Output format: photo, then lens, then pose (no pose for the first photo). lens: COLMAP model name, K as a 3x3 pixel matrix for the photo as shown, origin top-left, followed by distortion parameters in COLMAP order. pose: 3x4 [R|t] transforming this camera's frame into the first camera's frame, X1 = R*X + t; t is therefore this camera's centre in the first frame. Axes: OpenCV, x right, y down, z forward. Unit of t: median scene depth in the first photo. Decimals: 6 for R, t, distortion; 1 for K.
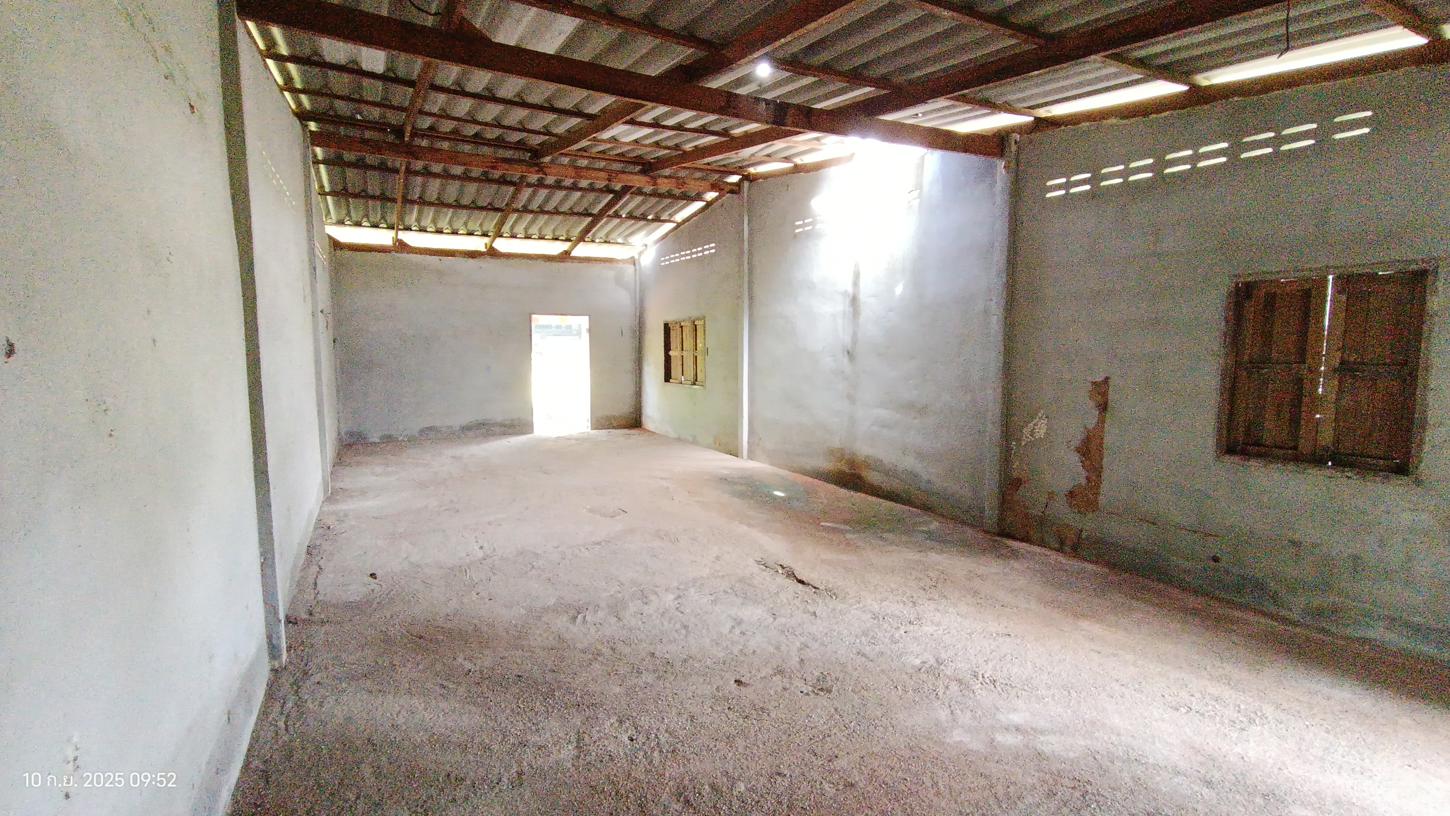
lens RADIAL K [[663.6, 0, 716.0], [0, 663.6, 419.8], [0, 0, 1]] dist [-0.024713, 0.009831]
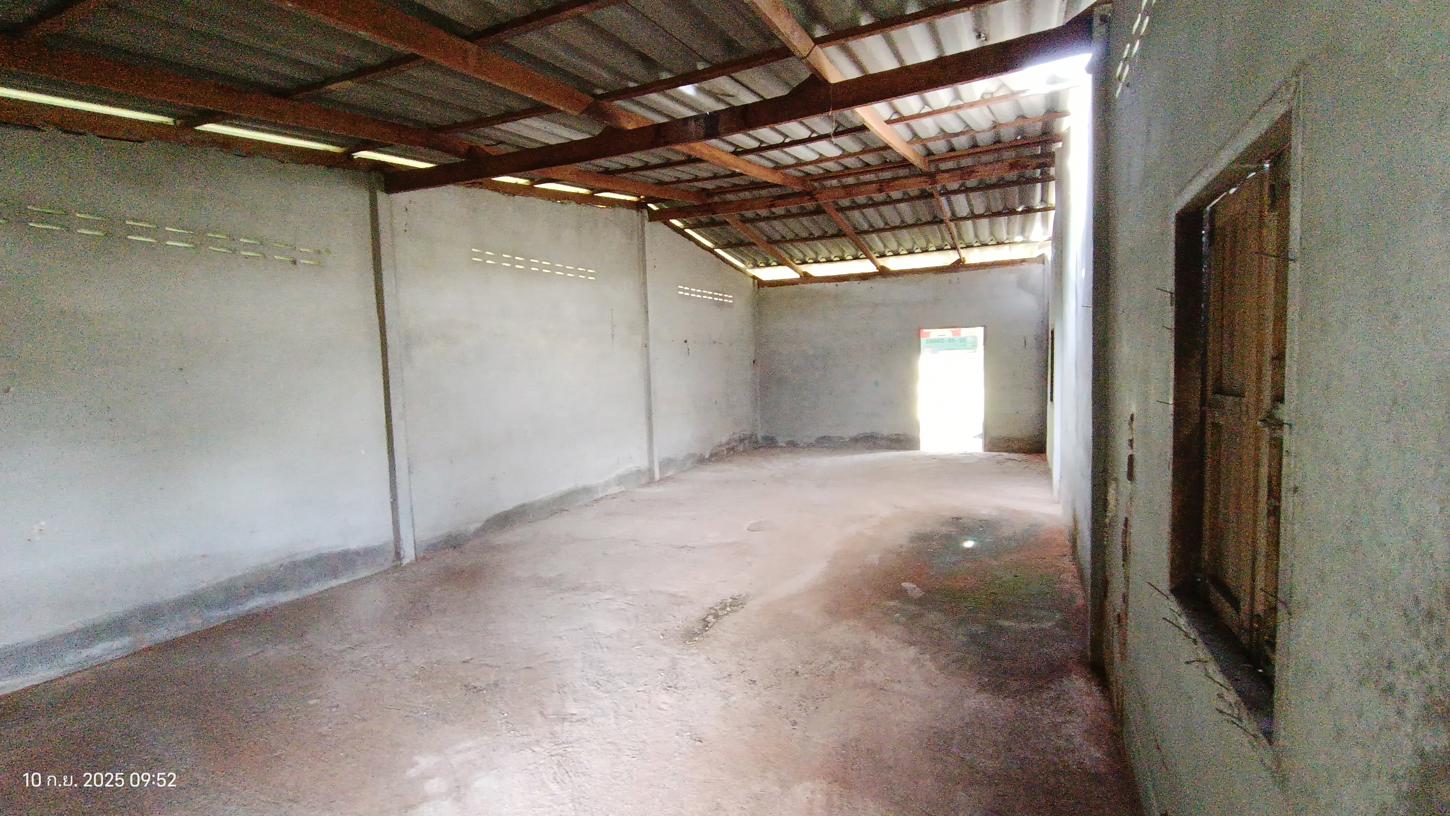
lens RADIAL K [[663.6, 0, 713.9], [0, 663.6, 418.5], [0, 0, 1]] dist [-0.024713, 0.009831]
pose [[0.608730, 0.043269, -0.792197, 0.595450], [-0.058195, 0.998257, 0.009806, -0.034066], [0.791240, 0.040133, 0.610187, 0.297632]]
